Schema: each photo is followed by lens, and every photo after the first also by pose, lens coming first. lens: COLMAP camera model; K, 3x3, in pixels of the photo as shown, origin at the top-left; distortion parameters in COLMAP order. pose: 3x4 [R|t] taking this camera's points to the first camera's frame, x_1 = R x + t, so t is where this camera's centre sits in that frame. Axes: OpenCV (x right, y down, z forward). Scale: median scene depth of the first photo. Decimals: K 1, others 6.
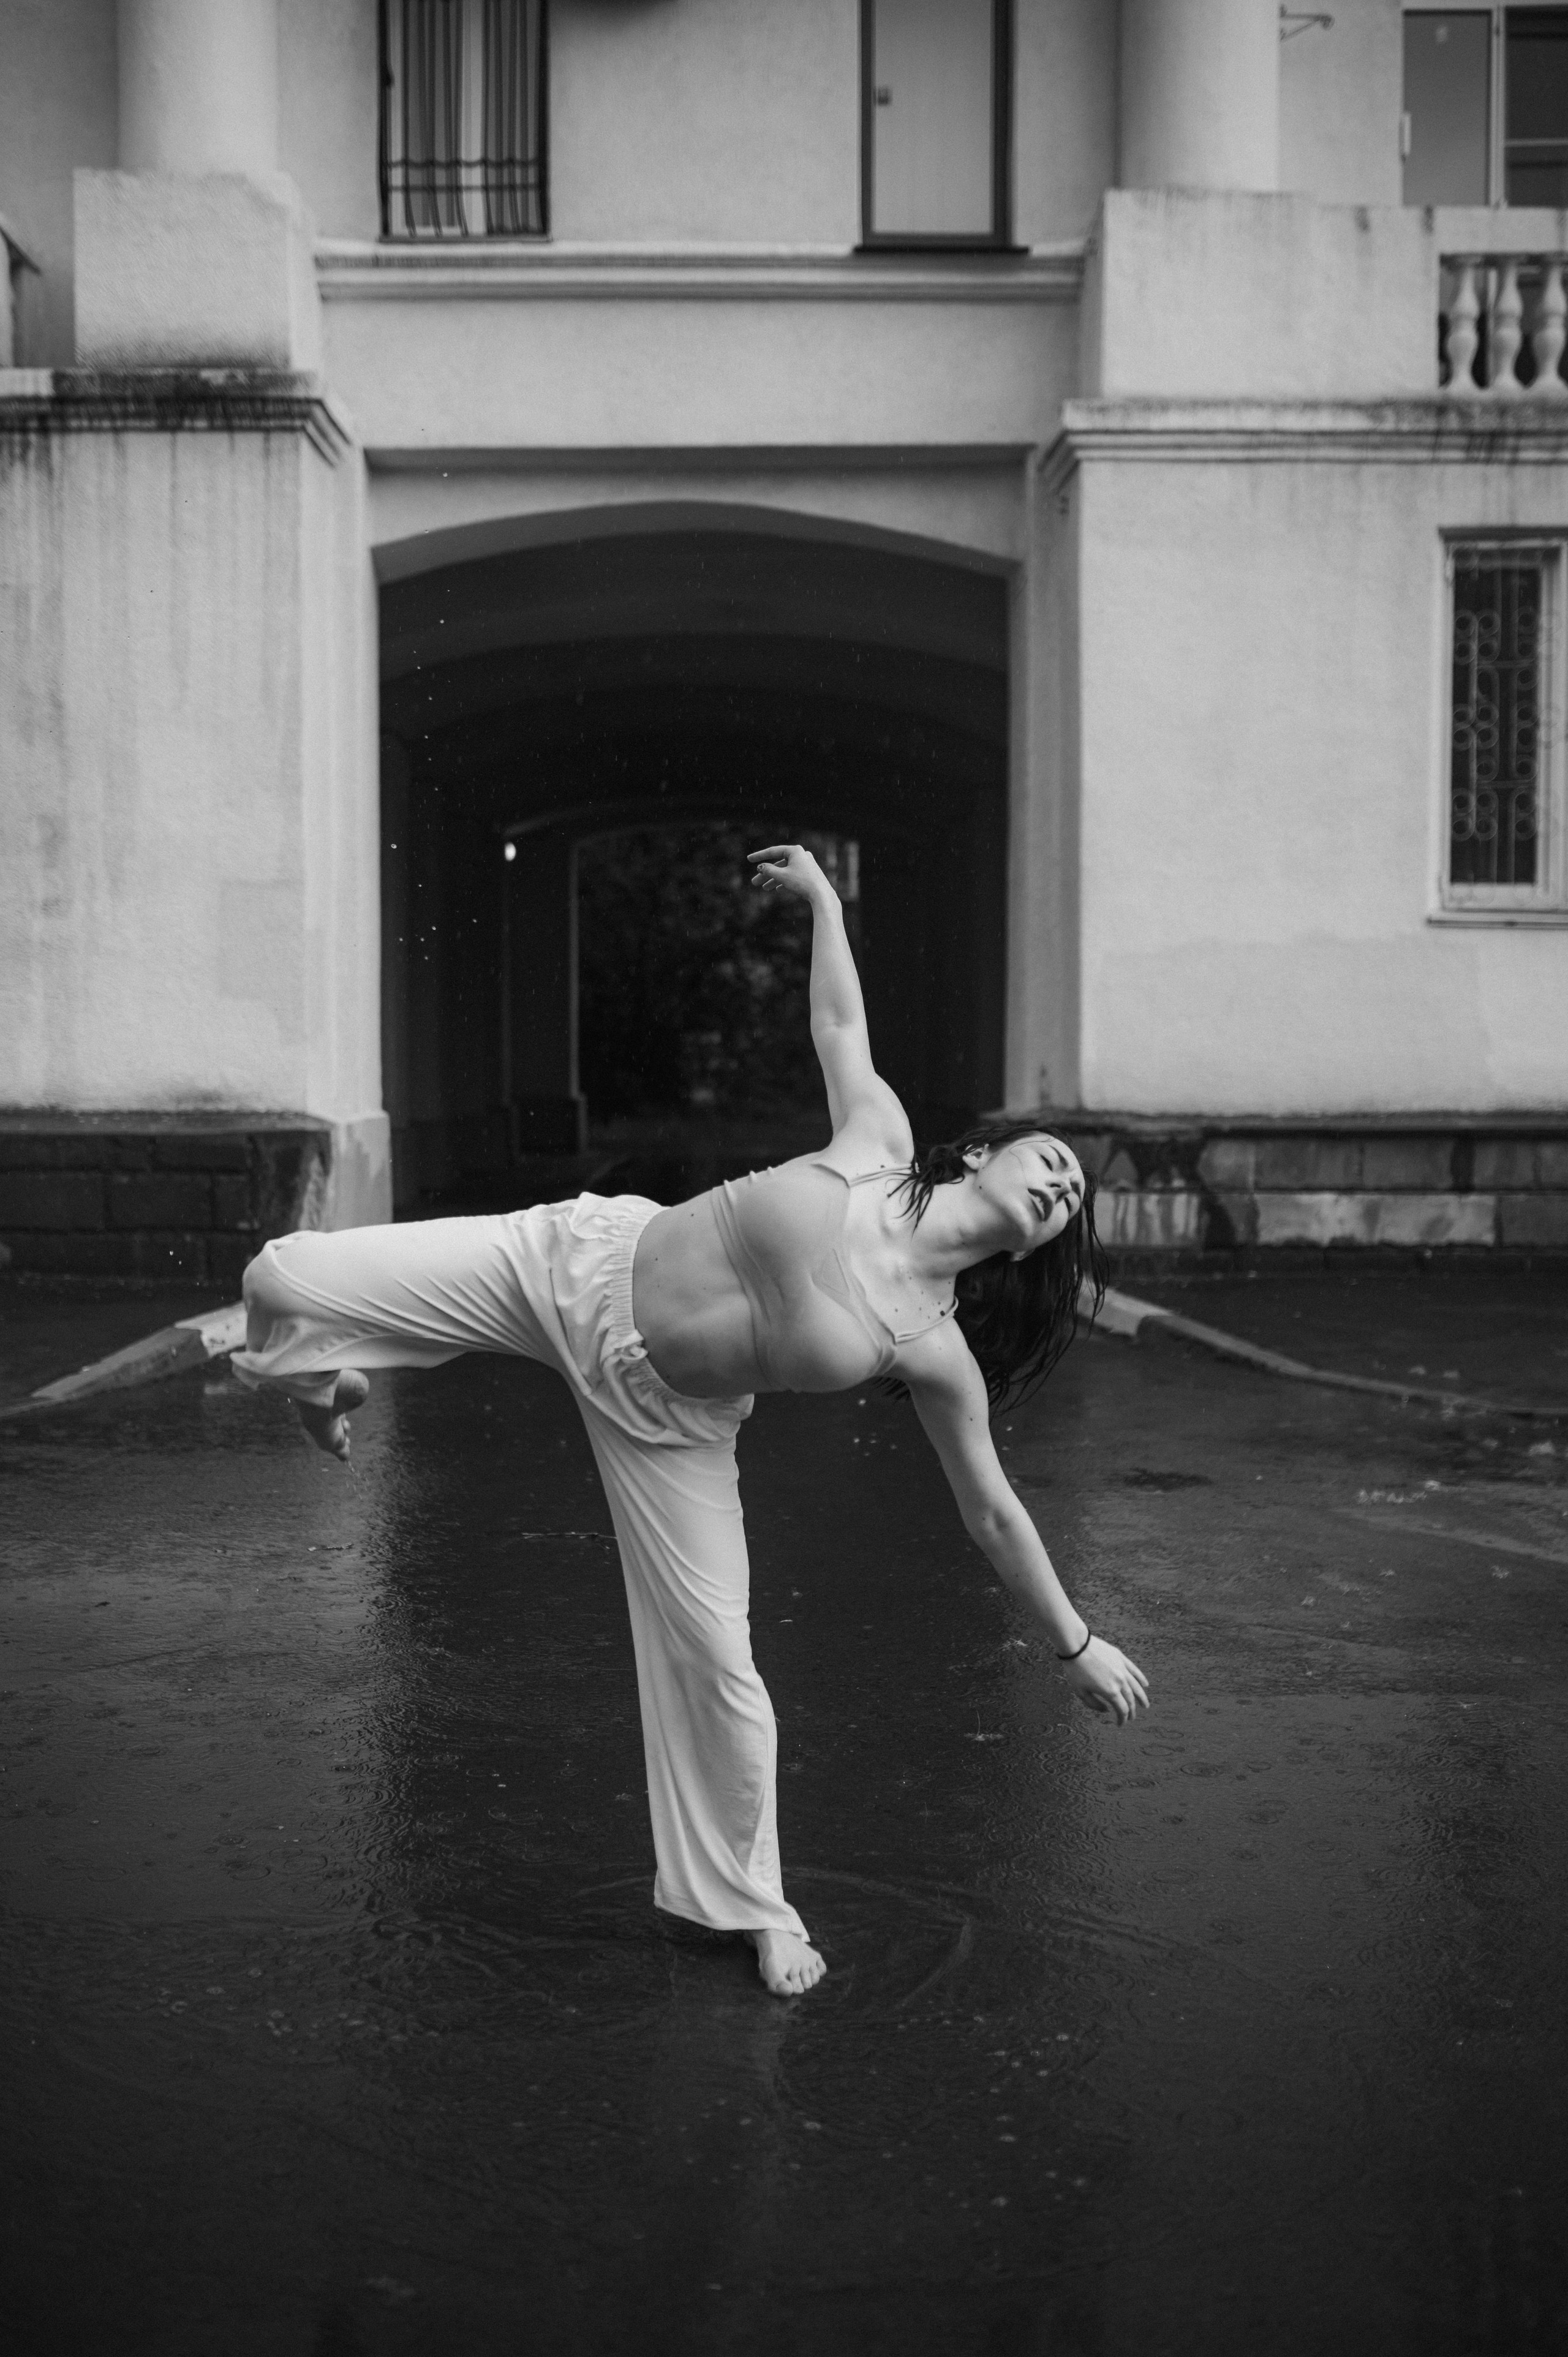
lens RADIAL K [[2248.1, 0, 761.2], [0, 2248.1, 1168.3], [0, 0, 1]] dist [-0.026175, 0.000000]
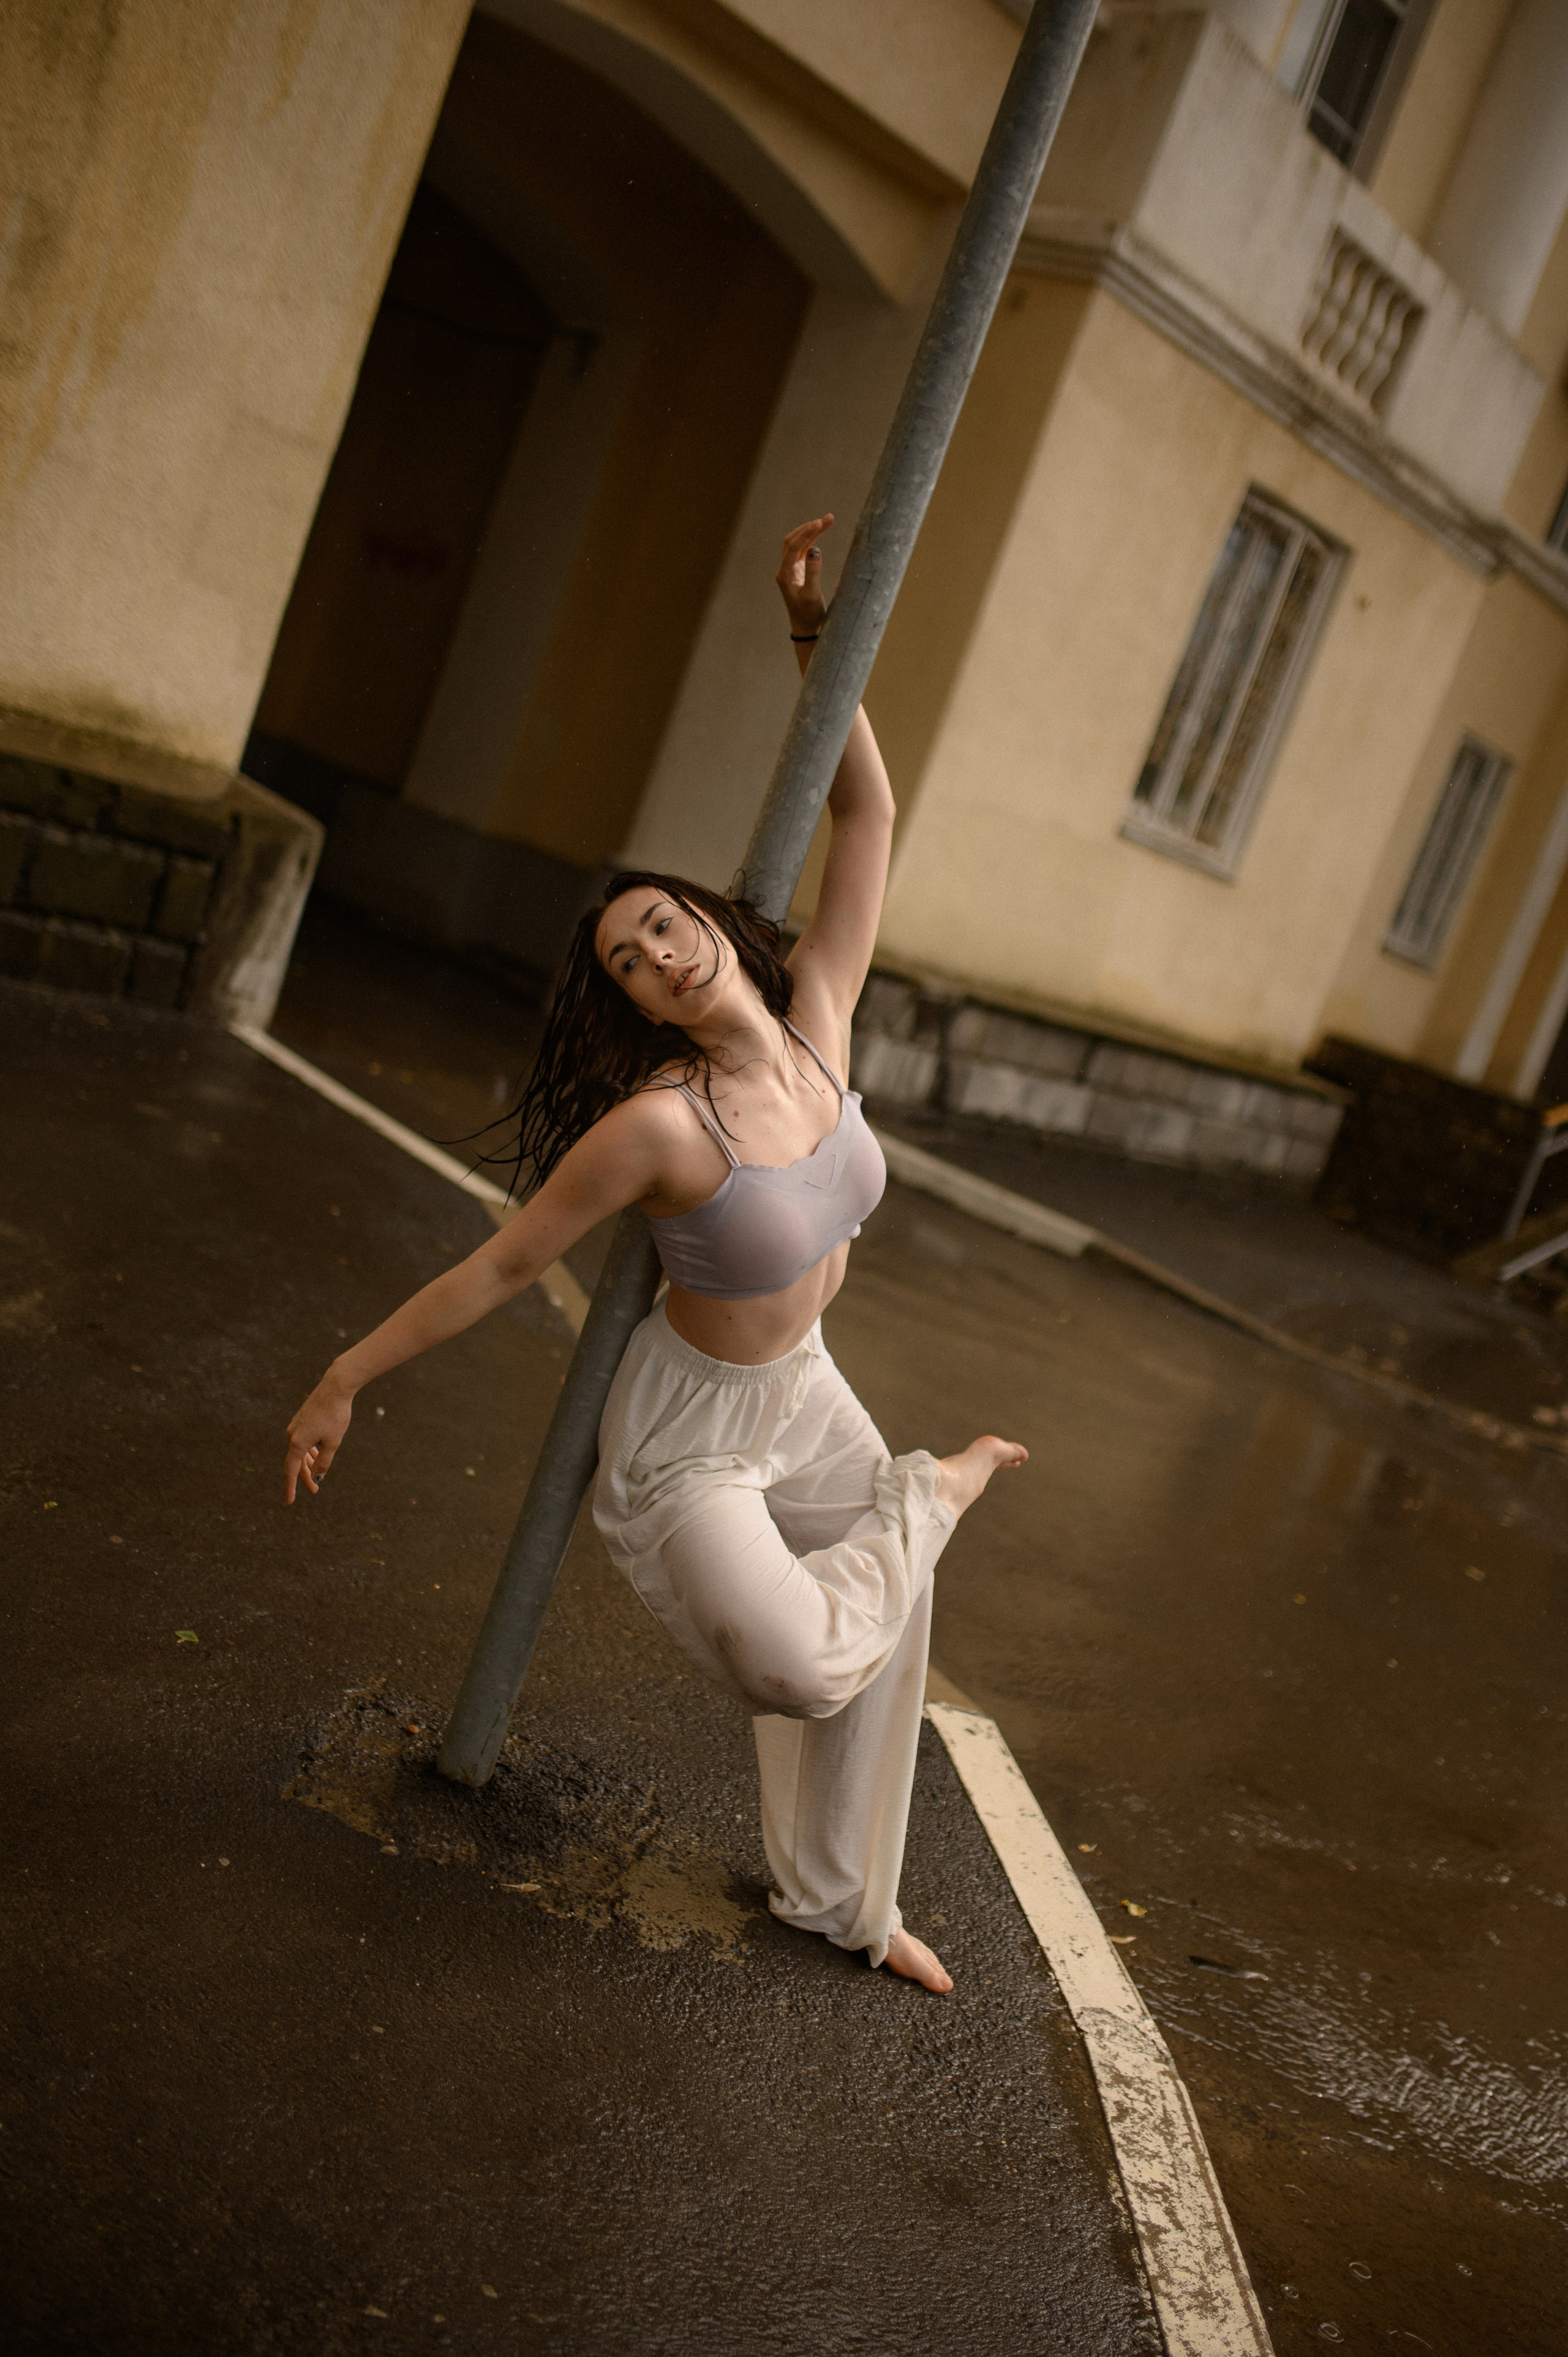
lens RADIAL K [[2248.1, 0, 767.2], [0, 2248.1, 1146.5], [0, 0, 1]] dist [-0.026175, 0.000000]
pose [[0.631677, 0.100772, 0.768654, -0.629332], [-0.297514, 0.947104, 0.120329, -0.048138], [-0.715870, -0.304695, 0.628245, 0.409389]]
